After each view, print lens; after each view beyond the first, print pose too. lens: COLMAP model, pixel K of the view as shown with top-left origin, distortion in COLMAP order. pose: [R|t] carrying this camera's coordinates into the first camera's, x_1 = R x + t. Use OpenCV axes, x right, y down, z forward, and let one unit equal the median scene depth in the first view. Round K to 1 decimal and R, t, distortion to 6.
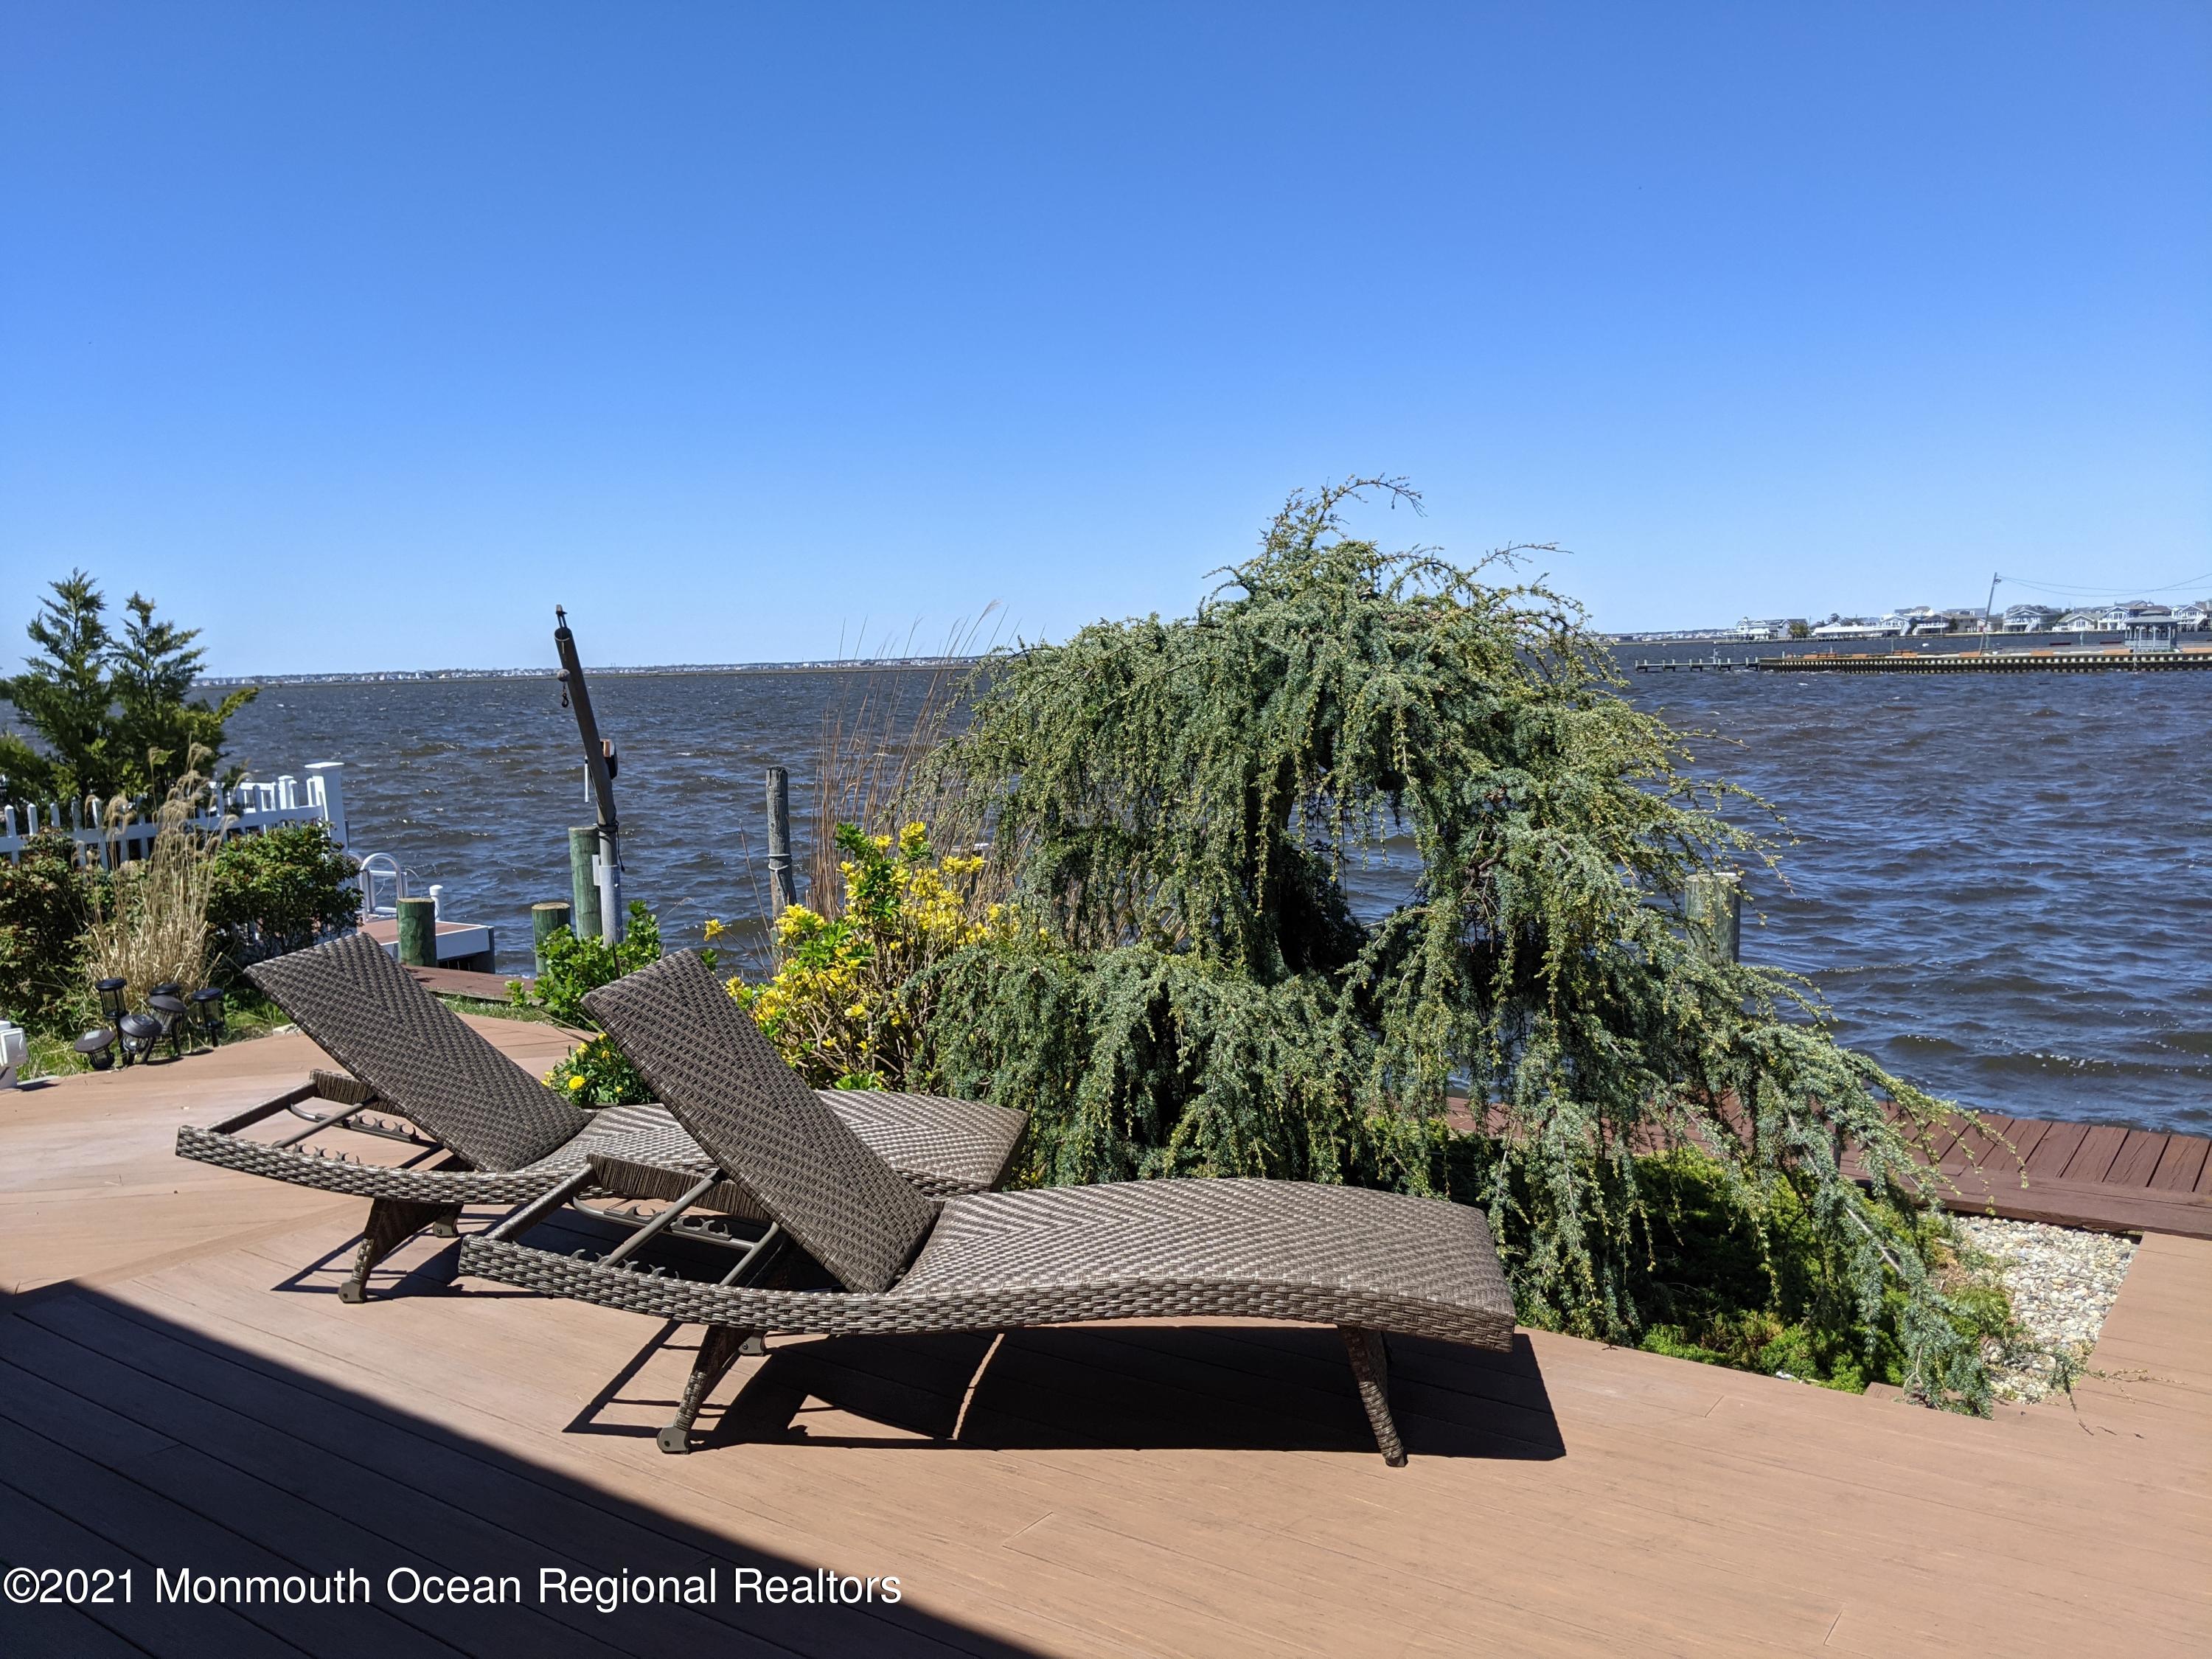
lens RADIAL K [[1753.8, 0, 1106.0], [0, 1753.8, 829.5], [0, 0, 1]] dist [0.037713, -0.132859]
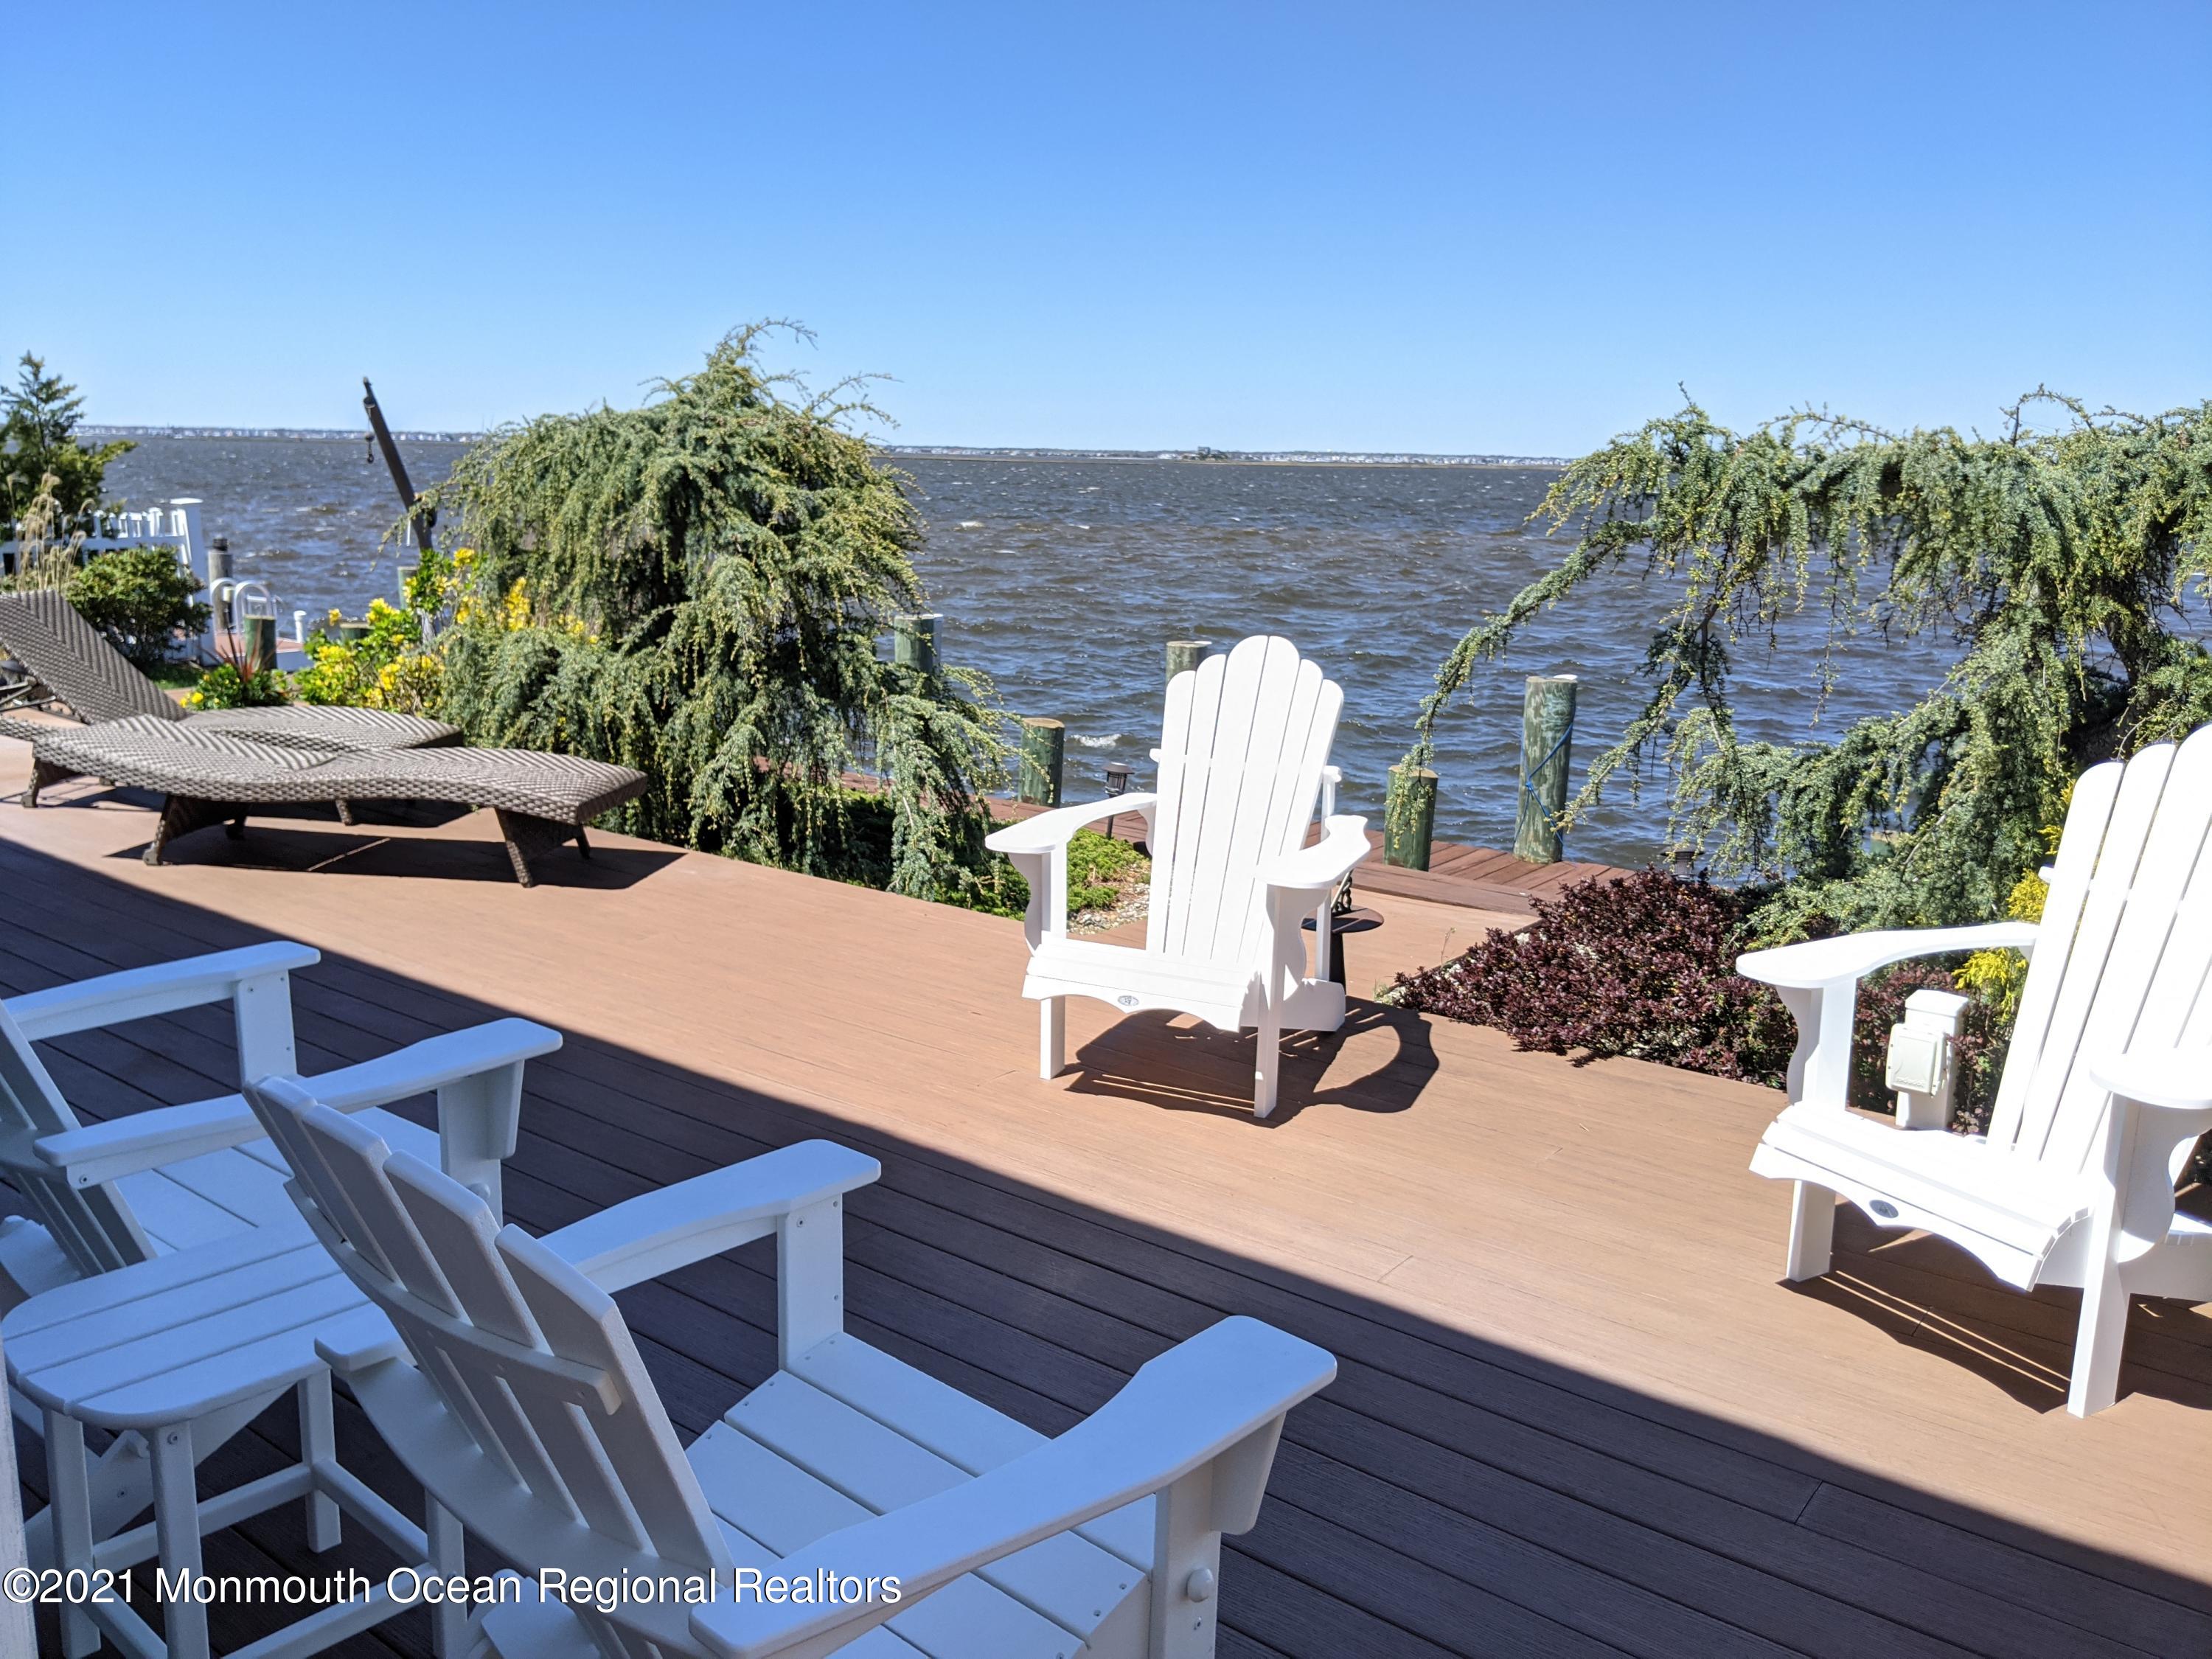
lens RADIAL K [[1753.8, 0, 1106.0], [0, 1753.8, 829.5], [0, 0, 1]] dist [0.037713, -0.132859]
pose [[0.998317, 0.057597, -0.006772, 0.224362], [-0.056485, 0.992154, 0.111535, 0.018626], [0.013143, -0.110964, 0.993737, -0.232613]]
